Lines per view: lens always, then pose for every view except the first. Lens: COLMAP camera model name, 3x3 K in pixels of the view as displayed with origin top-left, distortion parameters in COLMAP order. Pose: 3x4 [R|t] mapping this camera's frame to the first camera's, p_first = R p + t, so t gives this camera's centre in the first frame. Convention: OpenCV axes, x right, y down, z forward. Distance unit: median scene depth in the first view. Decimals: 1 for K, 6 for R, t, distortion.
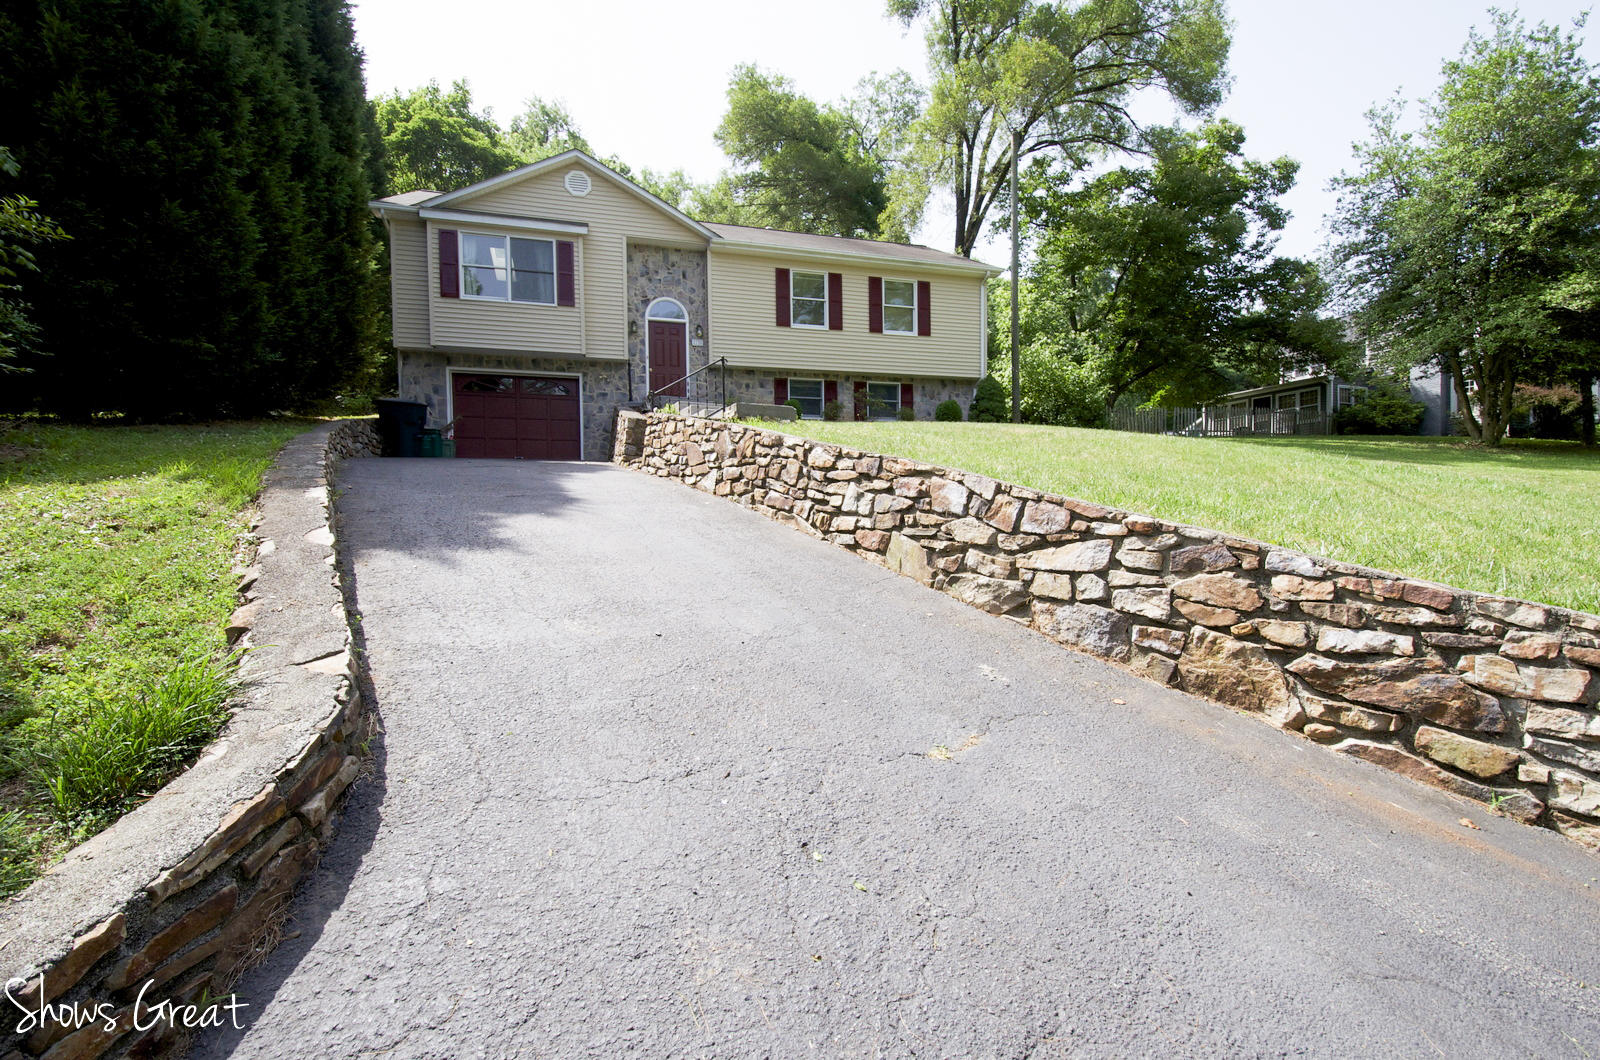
lens RADIAL K [[705.0, 0, 812.8], [0, 705.0, 540.3], [0, 0, 1]] dist [0.016388, -0.024080]
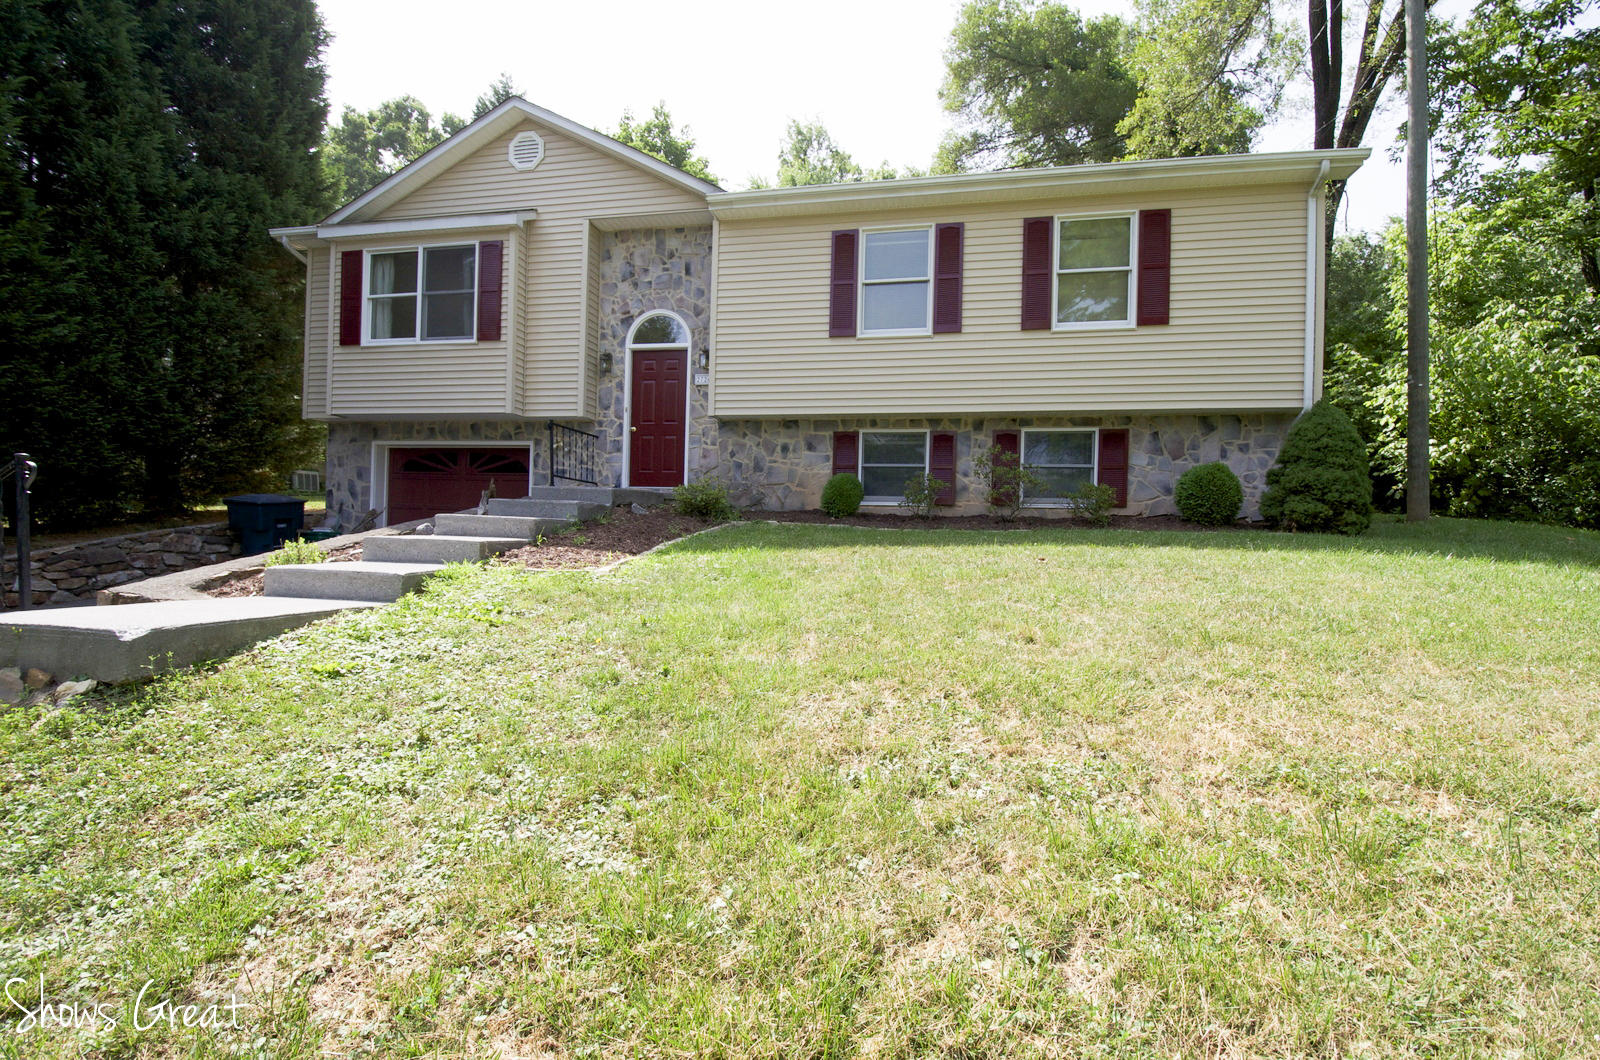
lens RADIAL K [[705.0, 0, 812.8], [0, 705.0, 540.3], [0, 0, 1]] dist [0.016388, -0.024080]
pose [[0.879820, 0.033299, -0.474139, 0.193820], [-0.050260, 0.998468, -0.023139, -0.132043], [0.472642, 0.044189, 0.880146, 0.511255]]
